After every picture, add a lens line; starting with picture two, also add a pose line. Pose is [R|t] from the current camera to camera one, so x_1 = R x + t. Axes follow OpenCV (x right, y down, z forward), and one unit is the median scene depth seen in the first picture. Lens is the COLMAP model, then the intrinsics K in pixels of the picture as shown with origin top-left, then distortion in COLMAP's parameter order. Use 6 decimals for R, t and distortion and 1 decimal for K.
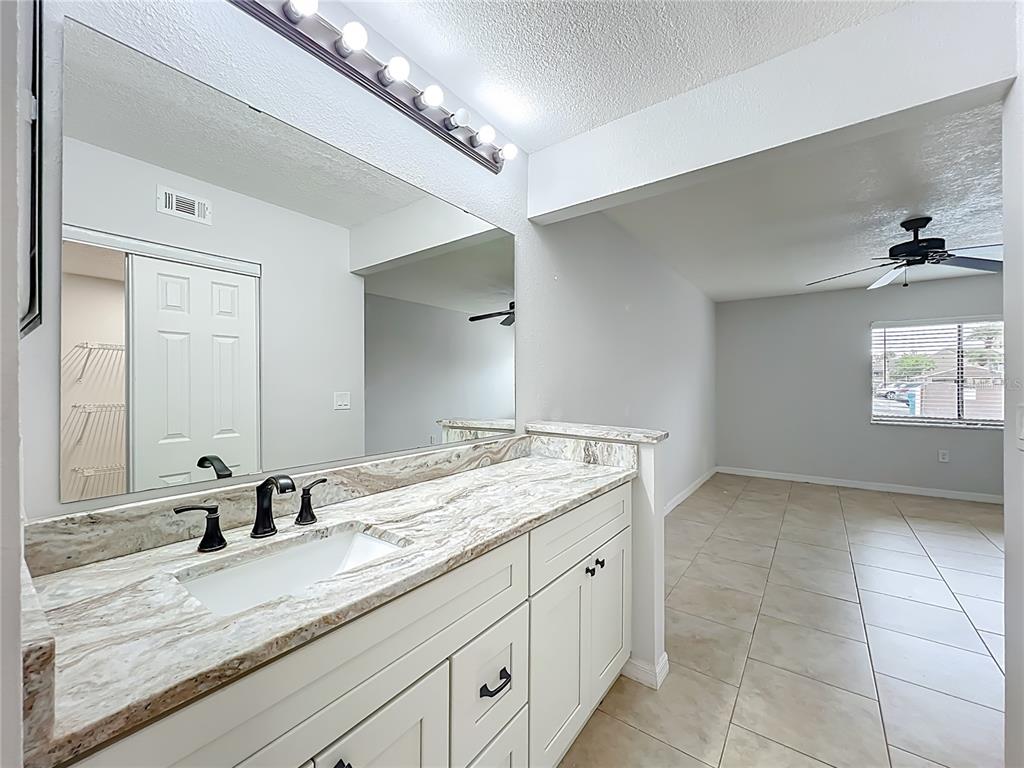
lens RADIAL K [[413.8, 0, 512.0], [0, 413.8, 384.0], [0, 0, 1]] dist [-0.000602, 0.000168]
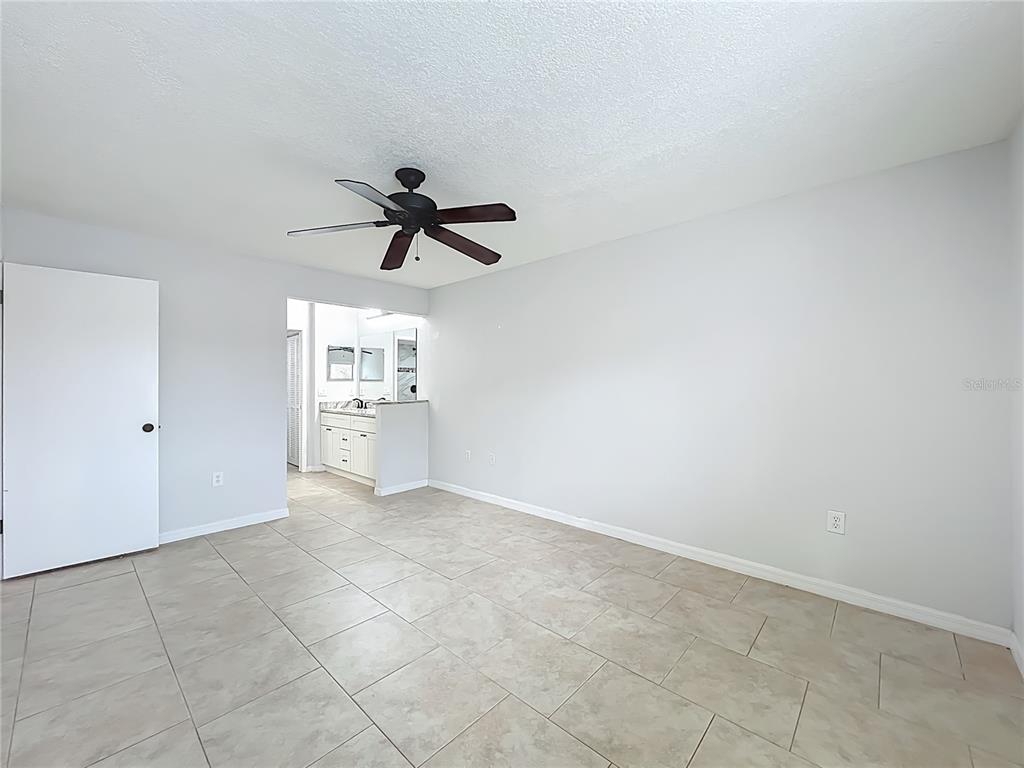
lens RADIAL K [[413.8, 0, 512.0], [0, 413.8, 384.0], [0, 0, 1]] dist [-0.000602, 0.000168]
pose [[-0.110398, 0.001140, -0.993887, 3.911244], [0.003769, 0.999993, 0.000728, -0.000028], [0.993880, -0.003665, -0.110401, 2.892305]]
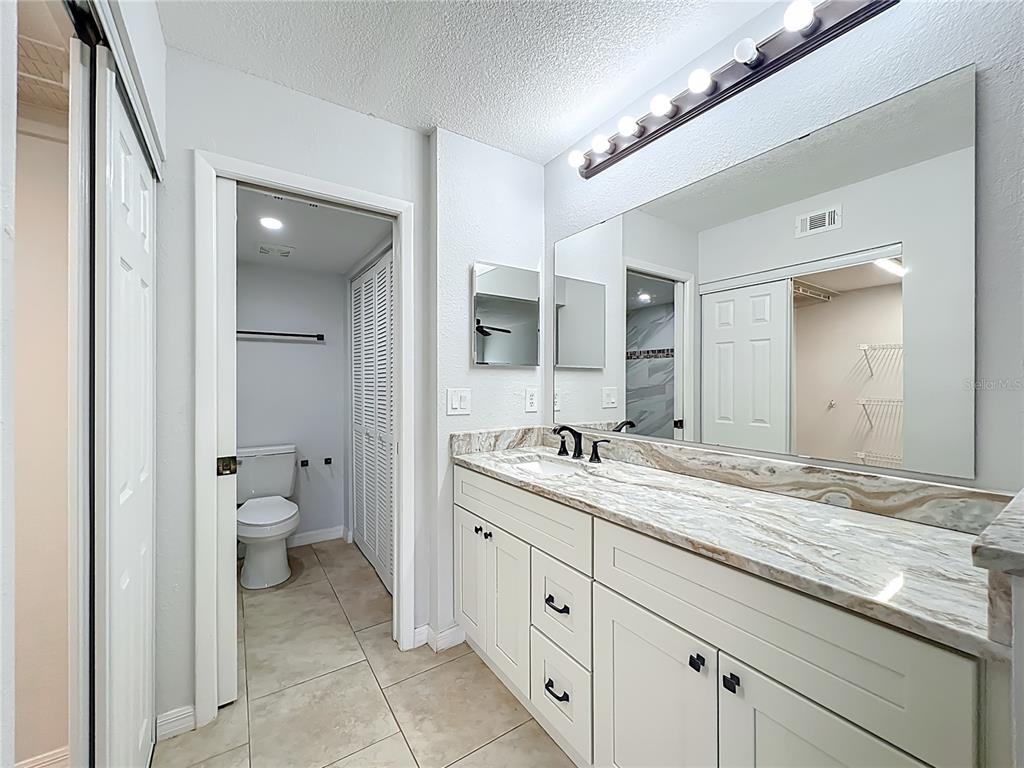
lens RADIAL K [[413.8, 0, 512.0], [0, 413.8, 384.0], [0, 0, 1]] dist [-0.000602, 0.000168]
pose [[-0.337327, 0.004732, -0.941376, 0.962844], [0.000883, 0.999989, 0.004711, 0.008375], [0.941387, 0.000758, -0.337327, 1.005064]]
